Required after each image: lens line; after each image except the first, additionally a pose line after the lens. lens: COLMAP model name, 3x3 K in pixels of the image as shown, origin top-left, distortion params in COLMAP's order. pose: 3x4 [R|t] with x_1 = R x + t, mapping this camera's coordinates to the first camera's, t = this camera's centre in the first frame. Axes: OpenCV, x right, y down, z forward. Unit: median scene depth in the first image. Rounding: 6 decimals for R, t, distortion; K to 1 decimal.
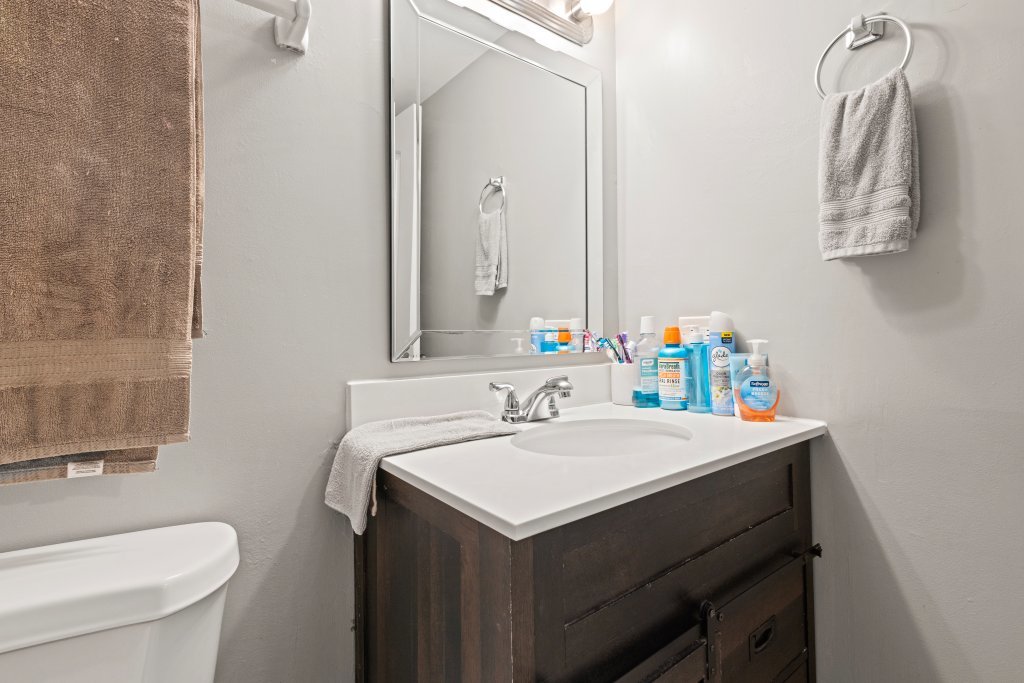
lens RADIAL K [[480.2, 0, 512.3], [0, 480.2, 326.9], [0, 0, 1]] dist [0.003789, 0.000095]
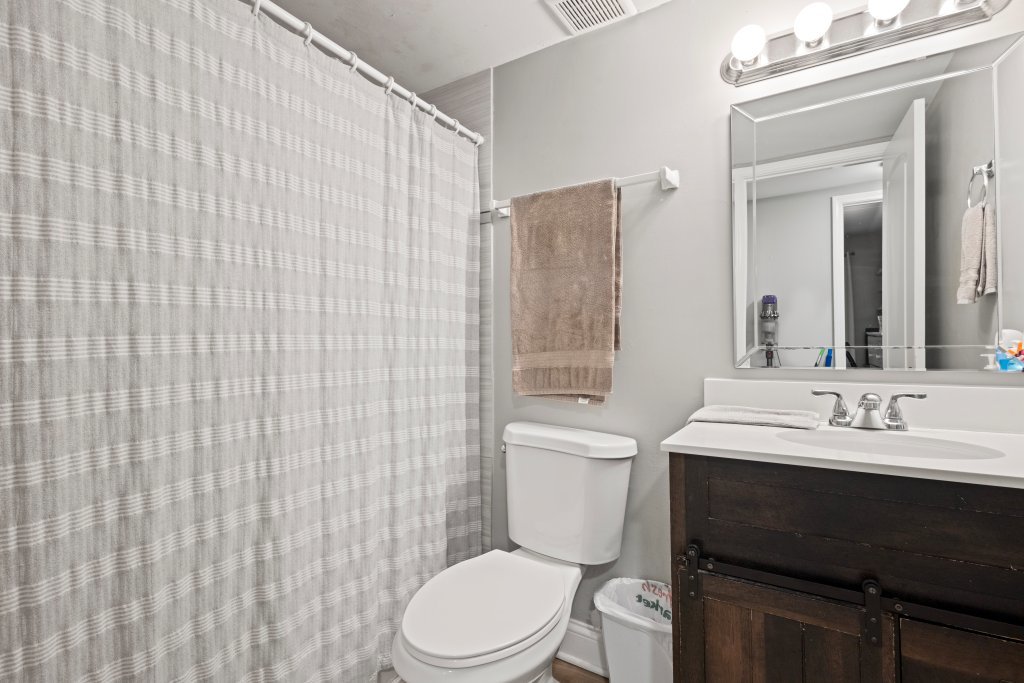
lens RADIAL K [[470.7, 0, 509.1], [0, 470.7, 345.2], [0, 0, 1]] dist [0.003836, -0.000226]
pose [[0.356504, 0.005460, -0.934278, 1.306235], [0.012063, 0.999873, 0.010446, -0.031284], [0.934216, -0.014994, 0.356393, -0.260267]]
